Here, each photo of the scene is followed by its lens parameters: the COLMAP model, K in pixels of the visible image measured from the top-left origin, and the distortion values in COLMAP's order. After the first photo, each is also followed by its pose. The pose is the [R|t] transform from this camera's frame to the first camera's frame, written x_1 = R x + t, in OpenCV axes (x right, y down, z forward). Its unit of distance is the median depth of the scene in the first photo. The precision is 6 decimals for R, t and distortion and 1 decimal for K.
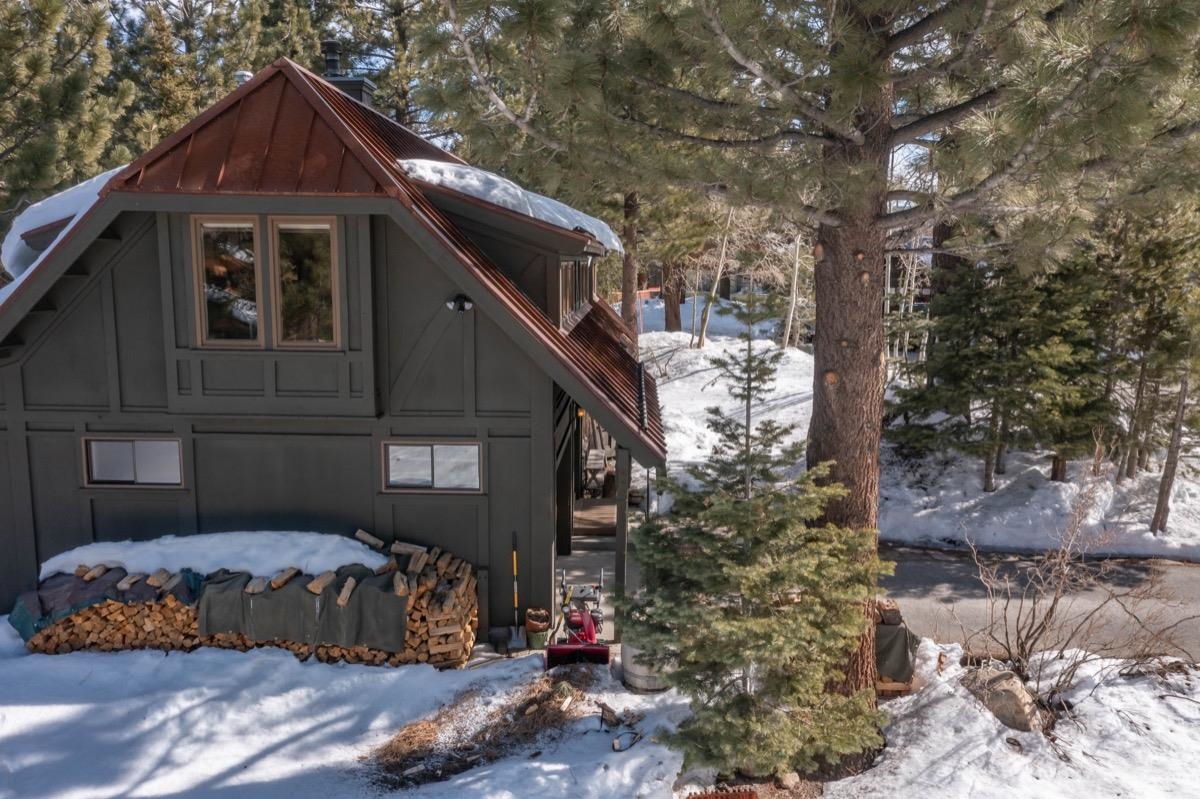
lens RADIAL K [[979.0, 0, 605.8], [0, 979.0, 397.2], [0, 0, 1]] dist [0.003635, 0.034201]
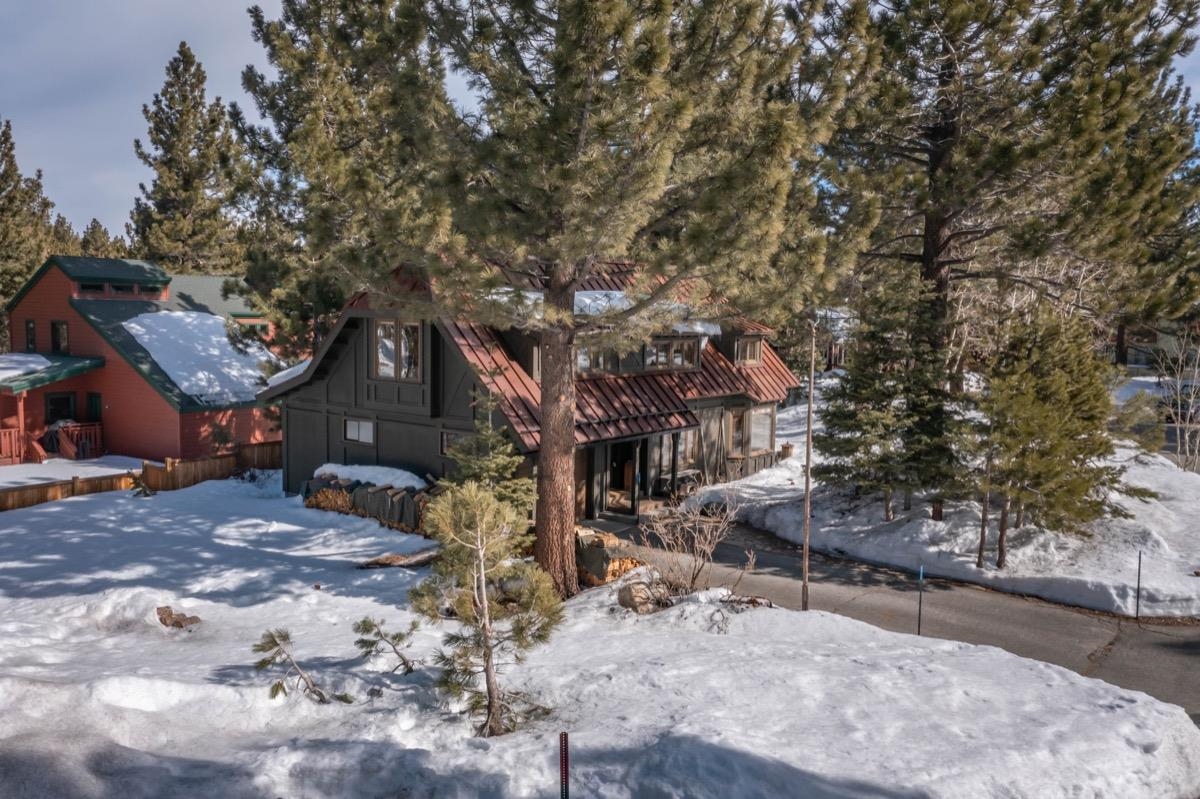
lens RADIAL K [[979.0, 0, 600.3], [0, 979.0, 401.7], [0, 0, 1]] dist [0.003635, 0.034201]
pose [[0.818330, 0.062986, -0.571286, 1.253443], [-0.094306, 0.995220, -0.025362, 0.007117], [0.566958, 0.074630, 0.820359, -0.493966]]
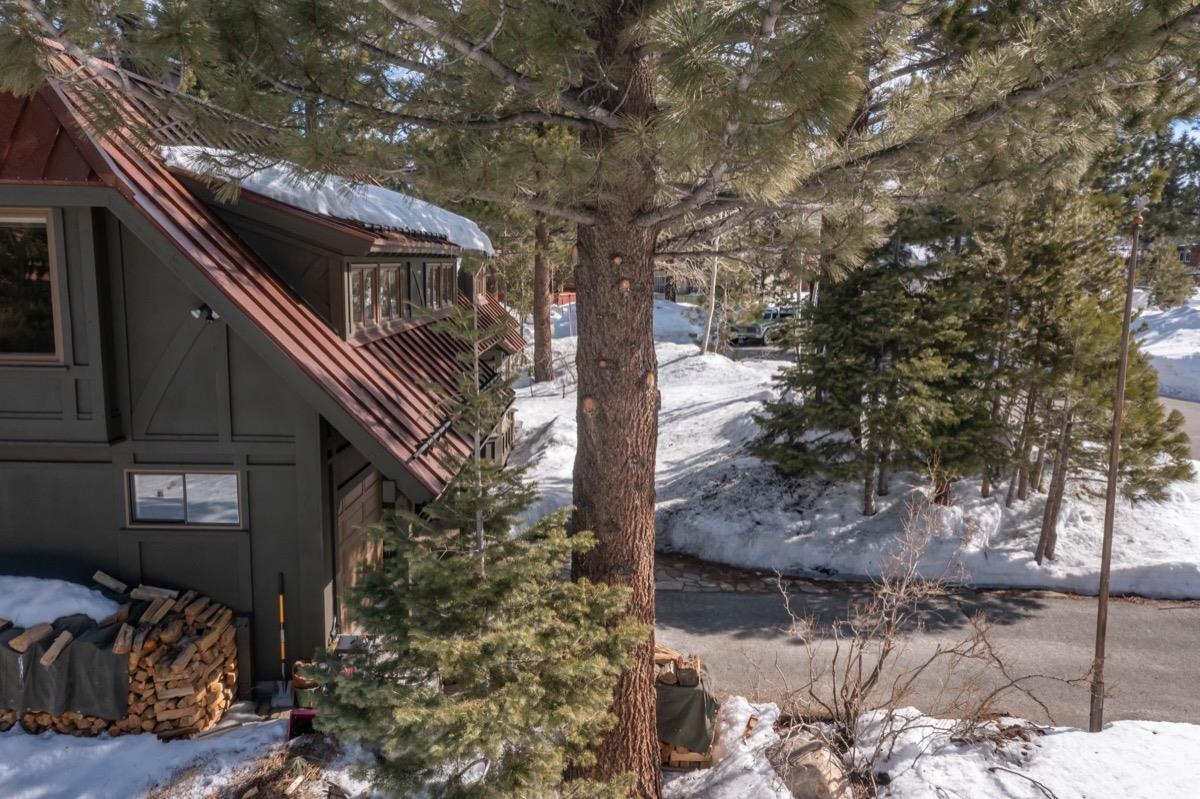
lens RADIAL K [[979.0, 0, 602.7], [0, 979.0, 397.4], [0, 0, 1]] dist [0.003635, 0.034201]
pose [[0.999785, 0.003061, 0.020510, 0.187132], [-0.003071, 0.999995, 0.000477, -0.021668], [-0.020508, -0.000540, 0.999790, 0.129780]]
